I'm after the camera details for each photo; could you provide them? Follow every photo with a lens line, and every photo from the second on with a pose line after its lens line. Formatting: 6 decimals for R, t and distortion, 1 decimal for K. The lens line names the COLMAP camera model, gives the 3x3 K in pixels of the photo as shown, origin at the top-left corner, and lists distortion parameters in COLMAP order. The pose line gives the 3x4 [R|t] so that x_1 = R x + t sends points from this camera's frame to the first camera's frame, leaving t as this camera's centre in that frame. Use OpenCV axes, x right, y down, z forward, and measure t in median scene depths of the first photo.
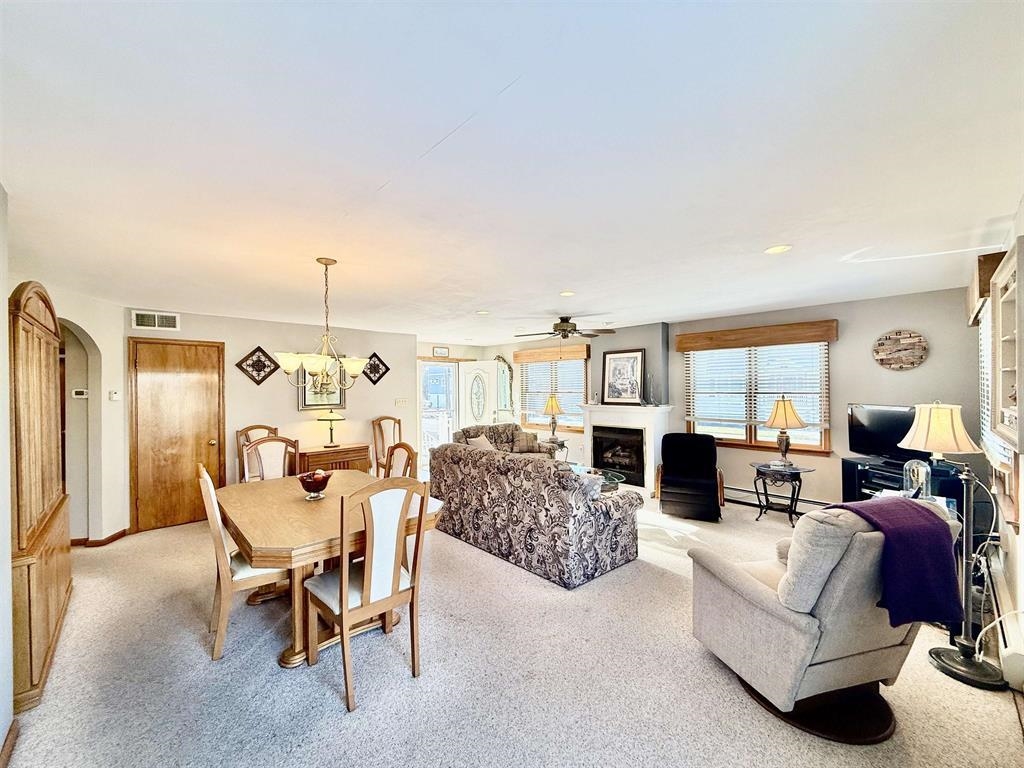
lens RADIAL K [[406.5, 0, 510.7], [0, 406.5, 384.3], [0, 0, 1]] dist [0.000879, 0.000310]
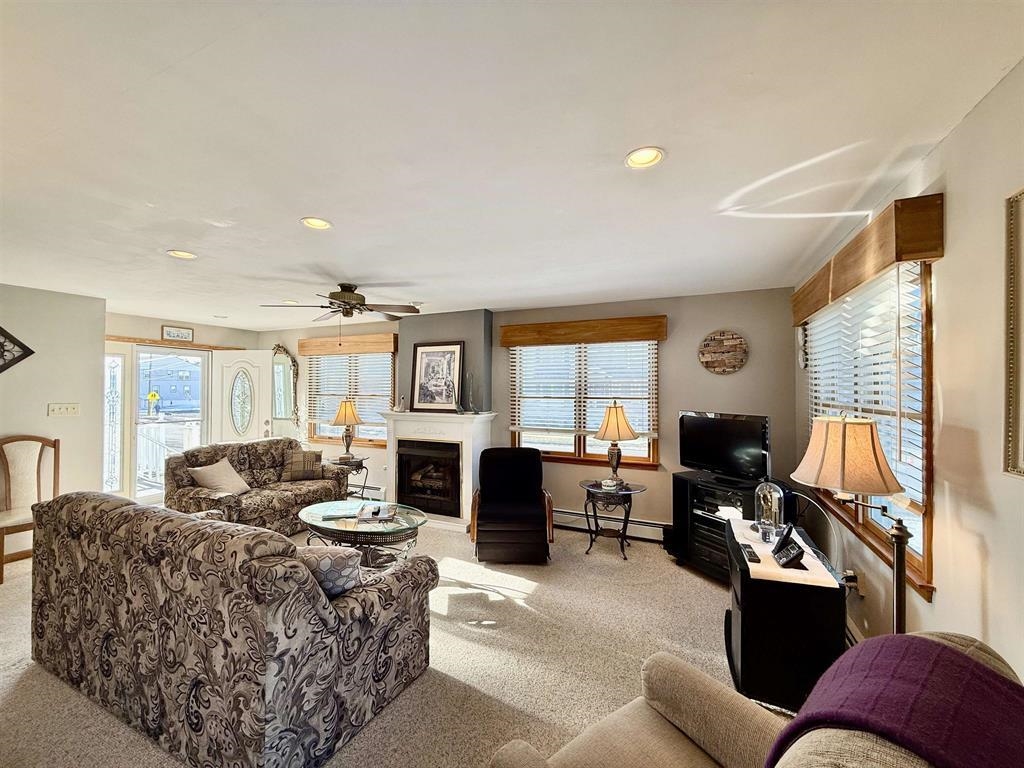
lens RADIAL K [[406.5, 0, 510.7], [0, 406.5, 384.3], [0, 0, 1]] dist [0.000879, 0.000310]
pose [[0.923241, 0.018187, 0.383790, 0.127880], [-0.015033, 0.999824, -0.011217, 0.005027], [-0.383926, 0.004587, 0.923352, 0.268739]]
